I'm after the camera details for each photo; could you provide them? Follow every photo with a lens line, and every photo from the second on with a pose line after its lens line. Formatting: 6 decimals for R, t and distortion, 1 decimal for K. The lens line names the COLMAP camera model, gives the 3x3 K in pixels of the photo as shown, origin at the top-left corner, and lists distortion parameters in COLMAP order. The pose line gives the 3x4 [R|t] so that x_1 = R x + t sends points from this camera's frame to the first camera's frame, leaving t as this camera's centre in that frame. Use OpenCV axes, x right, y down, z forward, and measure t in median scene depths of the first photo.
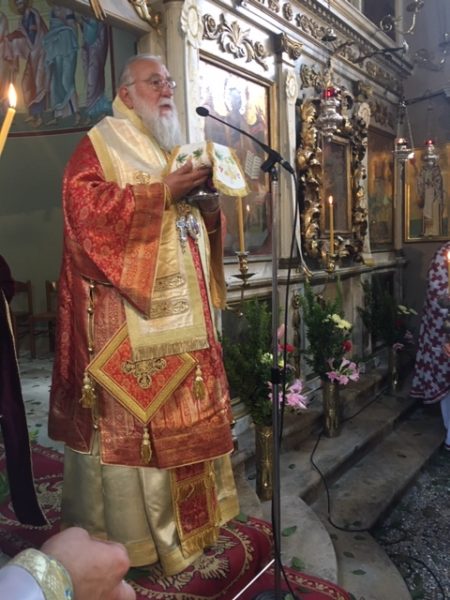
lens RADIAL K [[507.2, 0, 225.6], [0, 507.2, 299.2], [0, 0, 1]] dist [0.037122, -0.027176]
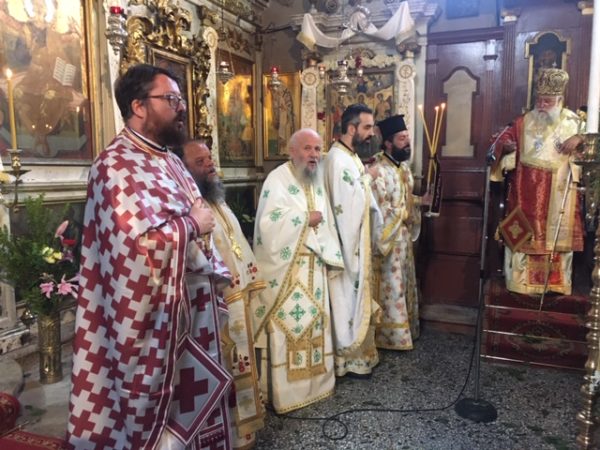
lens RADIAL K [[507.2, 0, 299.9], [0, 507.2, 227.1], [0, 0, 1]] dist [0.037122, -0.027176]
pose [[0.968365, 0.006910, 0.249441, 0.195117], [-0.009256, 0.999923, 0.008231, 0.030204], [-0.249365, -0.010279, 0.968355, -0.102989]]
